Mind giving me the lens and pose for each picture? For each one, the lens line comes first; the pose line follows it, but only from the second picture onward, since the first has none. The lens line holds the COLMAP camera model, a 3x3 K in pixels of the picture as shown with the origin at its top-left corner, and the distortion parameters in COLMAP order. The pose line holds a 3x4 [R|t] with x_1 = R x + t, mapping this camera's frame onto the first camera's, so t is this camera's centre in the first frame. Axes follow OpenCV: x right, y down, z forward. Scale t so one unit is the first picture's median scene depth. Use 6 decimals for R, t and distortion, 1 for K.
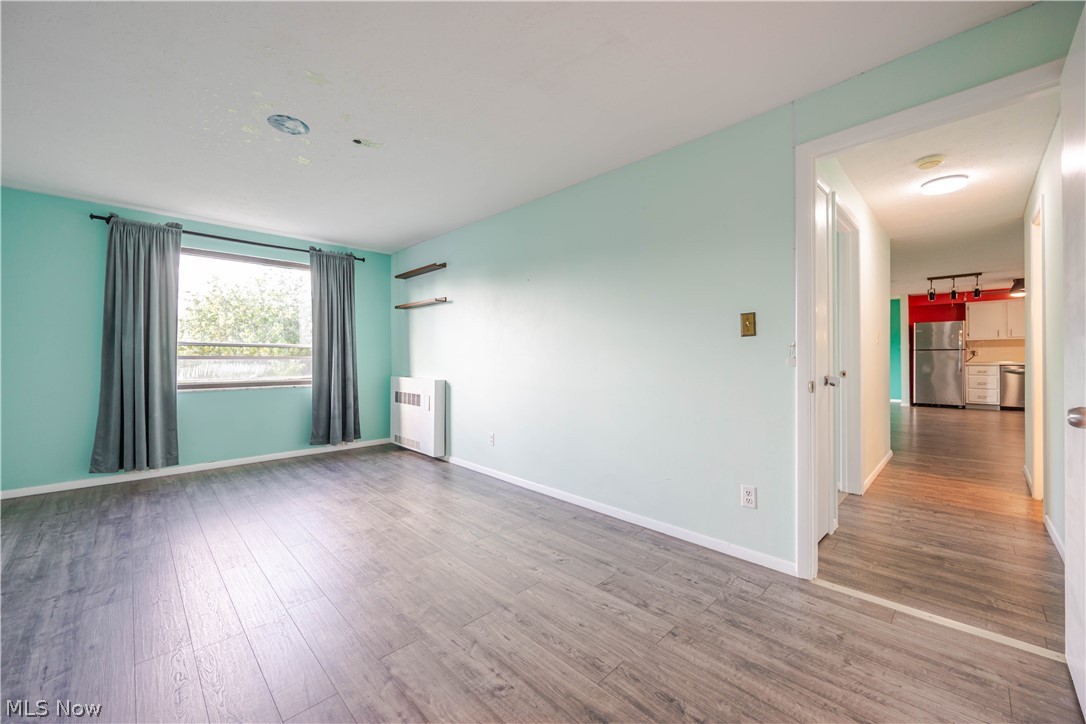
lens RADIAL K [[424.7, 0, 546.0], [0, 424.7, 359.6], [0, 0, 1]] dist [-0.000820, -0.000251]
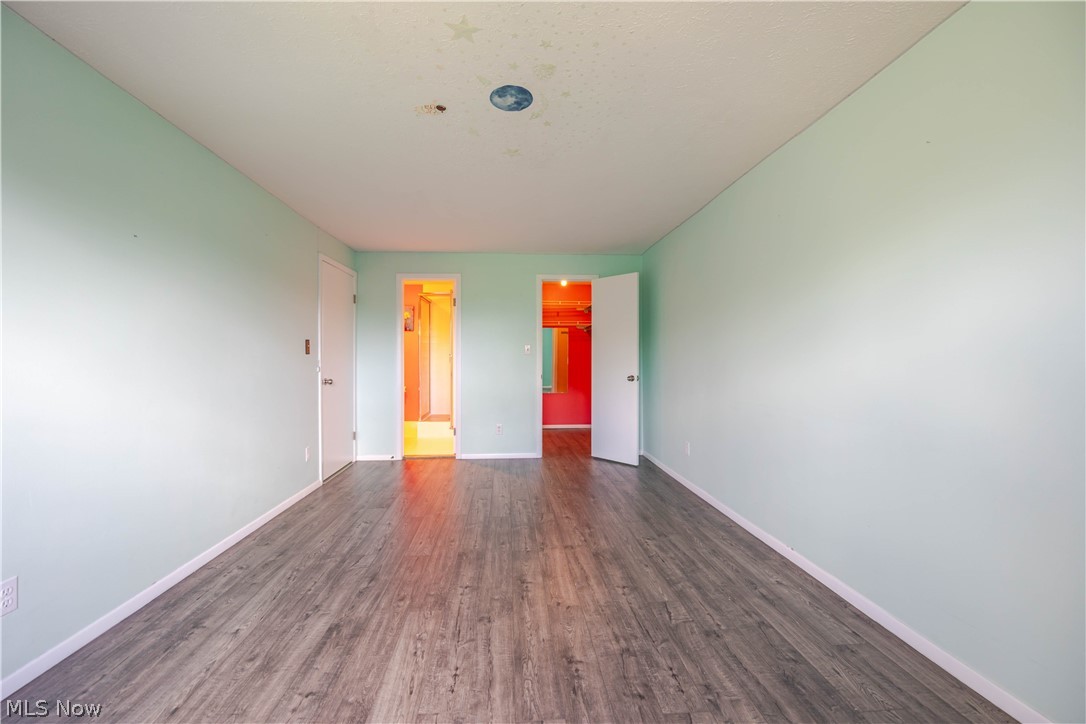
lens RADIAL K [[424.7, 0, 542.7], [0, 424.7, 357.7], [0, 0, 1]] dist [-0.000820, -0.000251]
pose [[-0.765605, 0.004845, 0.643293, -1.026009], [0.005923, 0.999982, -0.000482, -0.025609], [-0.643283, 0.003441, -0.765620, 1.384586]]
